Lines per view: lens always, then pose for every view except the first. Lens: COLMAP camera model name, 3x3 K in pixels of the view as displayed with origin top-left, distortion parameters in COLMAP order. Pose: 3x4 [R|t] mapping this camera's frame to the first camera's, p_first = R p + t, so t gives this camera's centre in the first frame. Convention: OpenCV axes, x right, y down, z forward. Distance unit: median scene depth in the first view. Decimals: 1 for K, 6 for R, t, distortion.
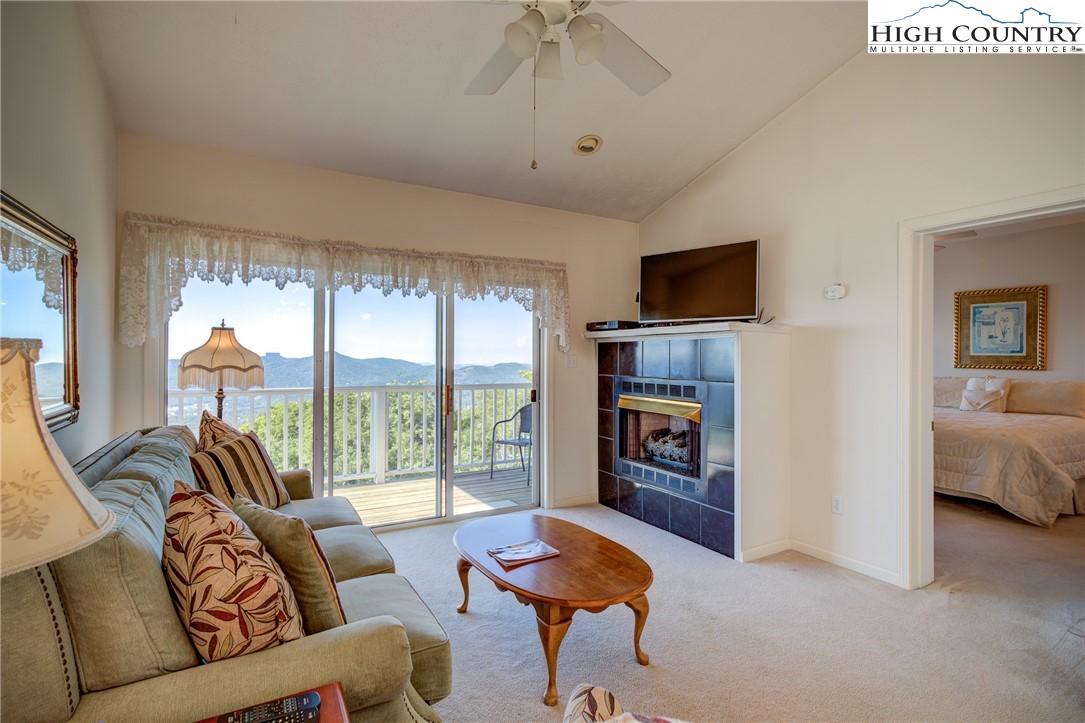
lens RADIAL K [[531.5, 0, 552.7], [0, 531.5, 346.7], [0, 0, 1]] dist [0.001903, 0.005382]
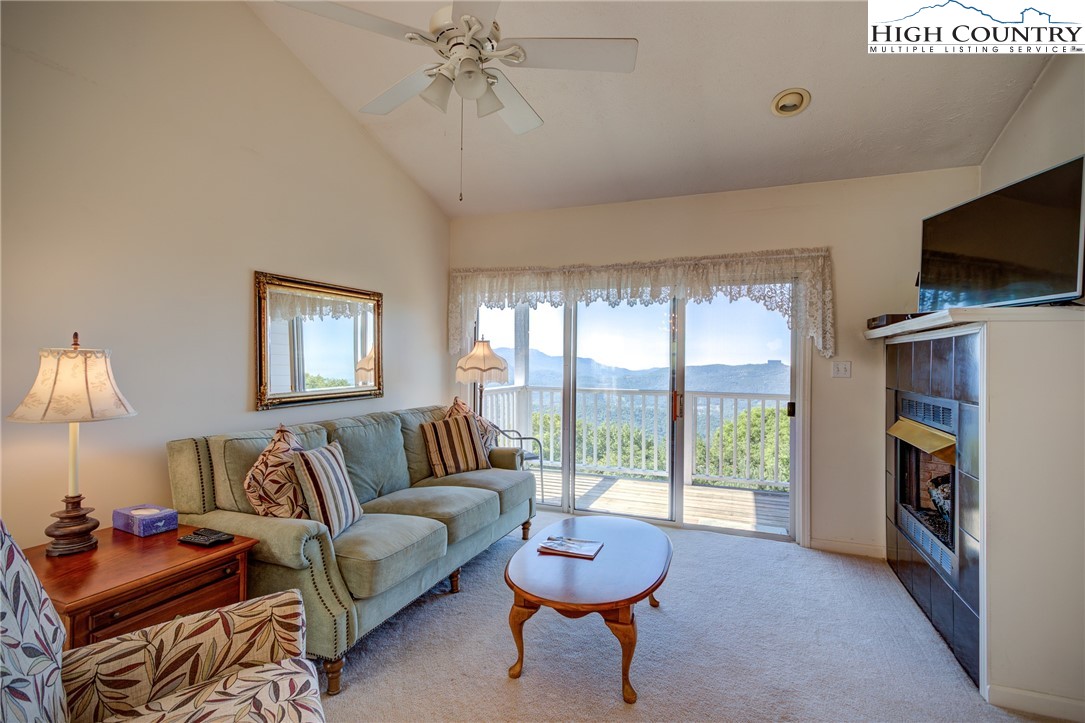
lens RADIAL K [[531.5, 0, 534.0], [0, 531.5, 356.4], [0, 0, 1]] dist [0.001903, 0.005382]
pose [[0.612770, -0.005325, -0.790243, 0.457114], [0.008368, 0.999965, -0.000250, 0.005864], [0.790217, -0.006459, 0.612793, 0.185865]]
